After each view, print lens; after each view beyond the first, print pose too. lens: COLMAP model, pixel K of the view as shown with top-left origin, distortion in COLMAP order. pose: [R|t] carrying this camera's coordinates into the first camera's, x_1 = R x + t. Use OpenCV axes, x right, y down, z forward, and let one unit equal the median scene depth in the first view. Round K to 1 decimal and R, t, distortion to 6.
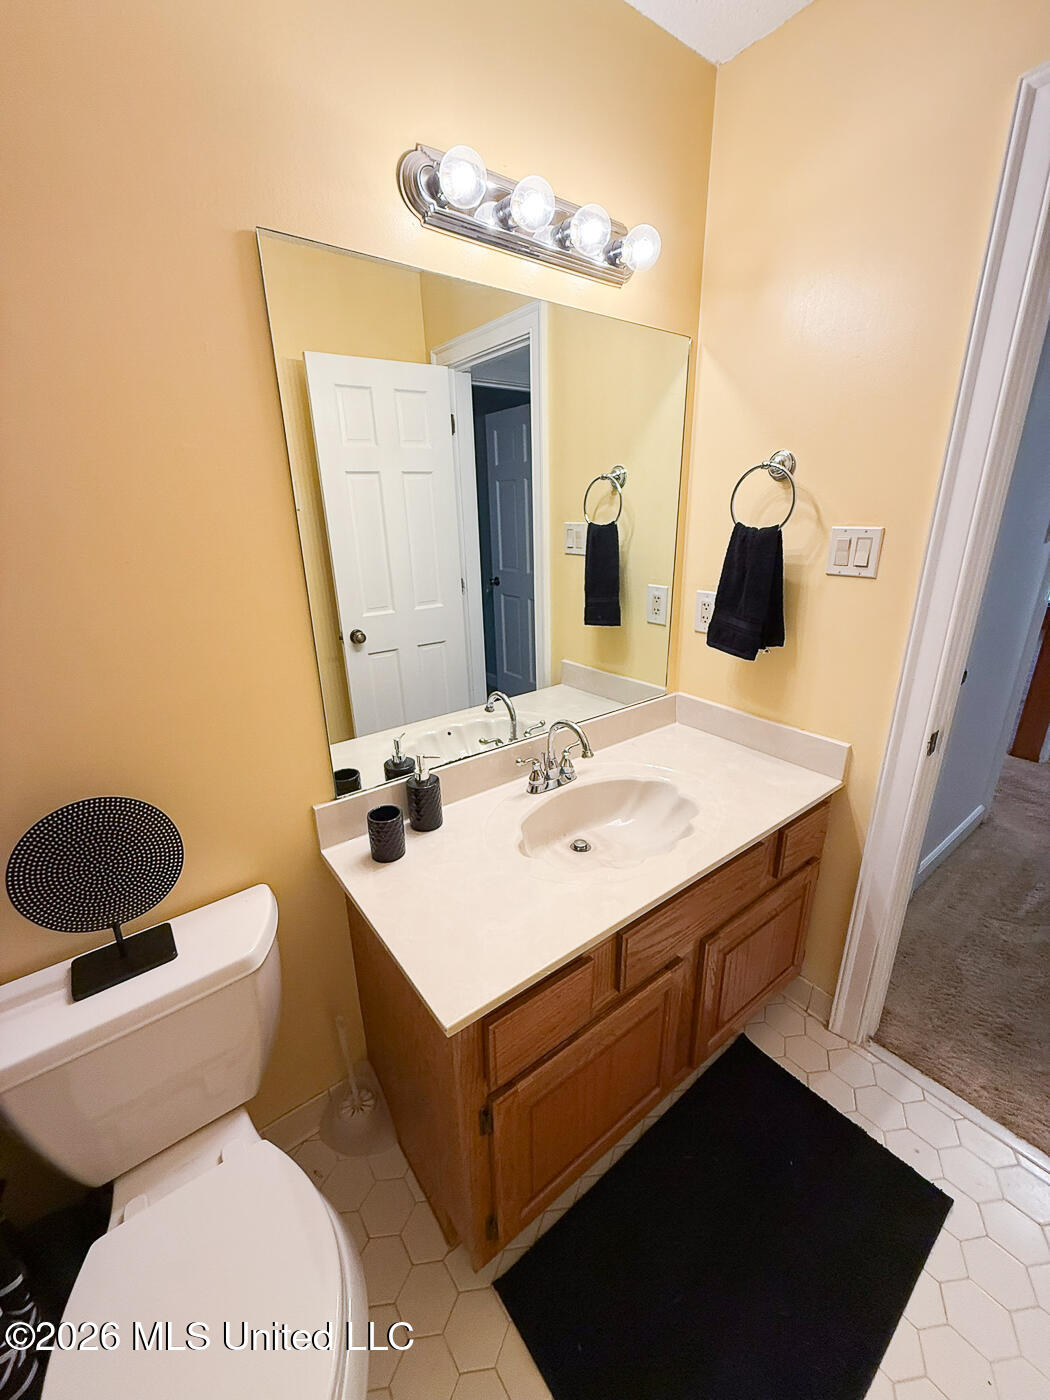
lens RADIAL K [[557.3, 0, 536.1], [0, 557.3, 701.0], [0, 0, 1]] dist [0.000873, 0.000289]
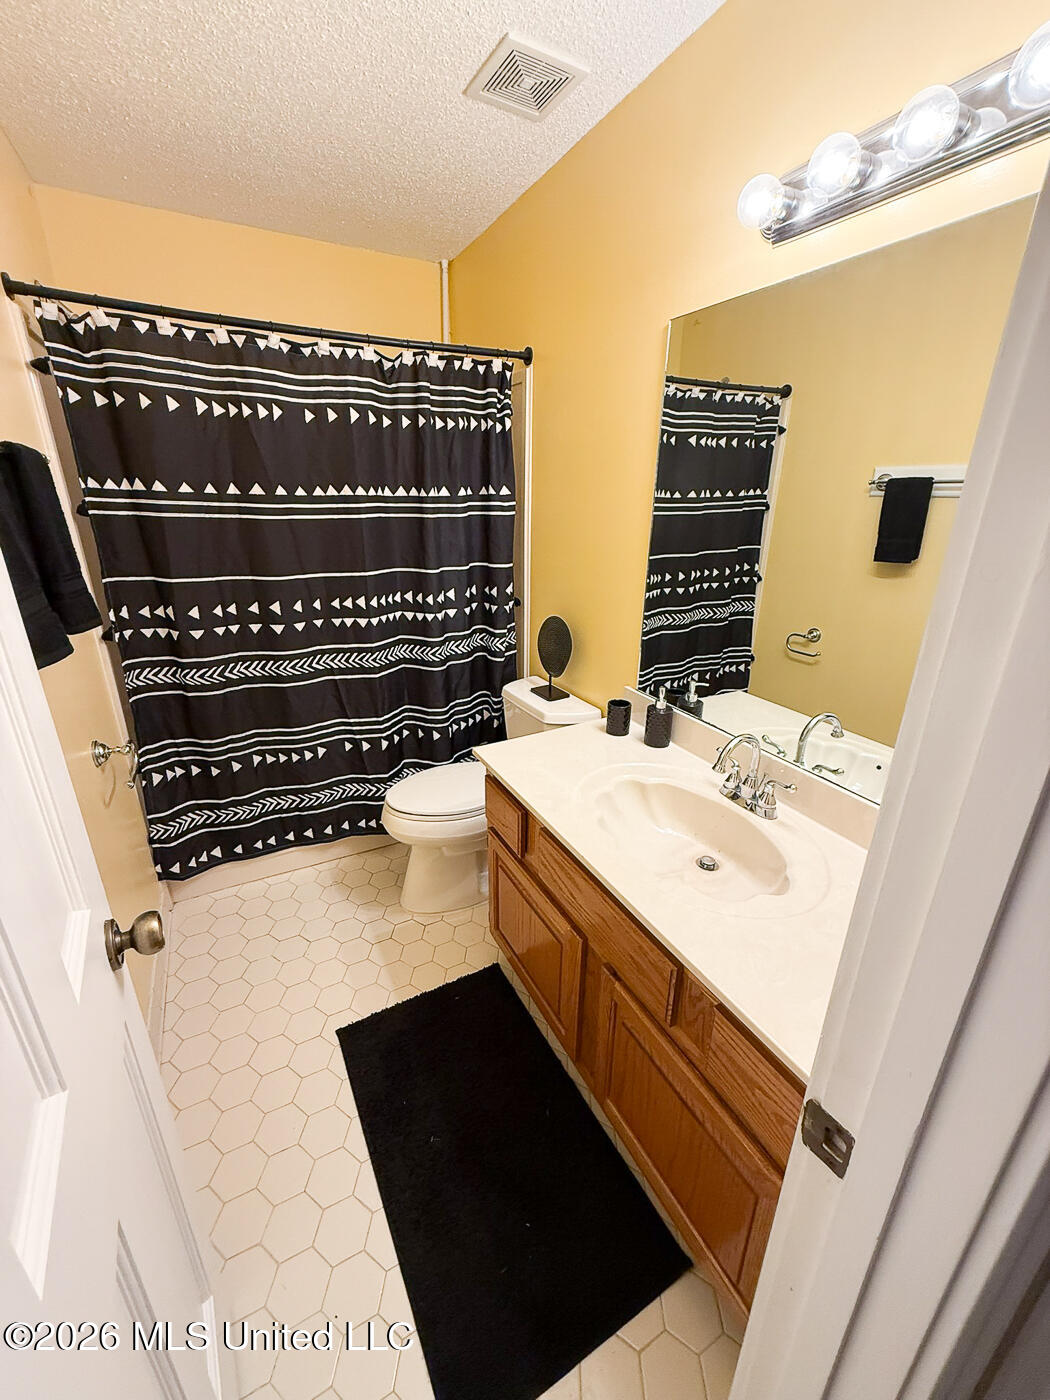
lens RADIAL K [[557.3, 0, 536.1], [0, 557.3, 701.0], [0, 0, 1]] dist [0.000873, 0.000289]
pose [[-0.151358, 0.356386, -0.921998, 1.120044], [-0.336170, 0.858587, 0.387063, -0.302015], [0.929559, 0.368533, -0.010148, 0.800261]]
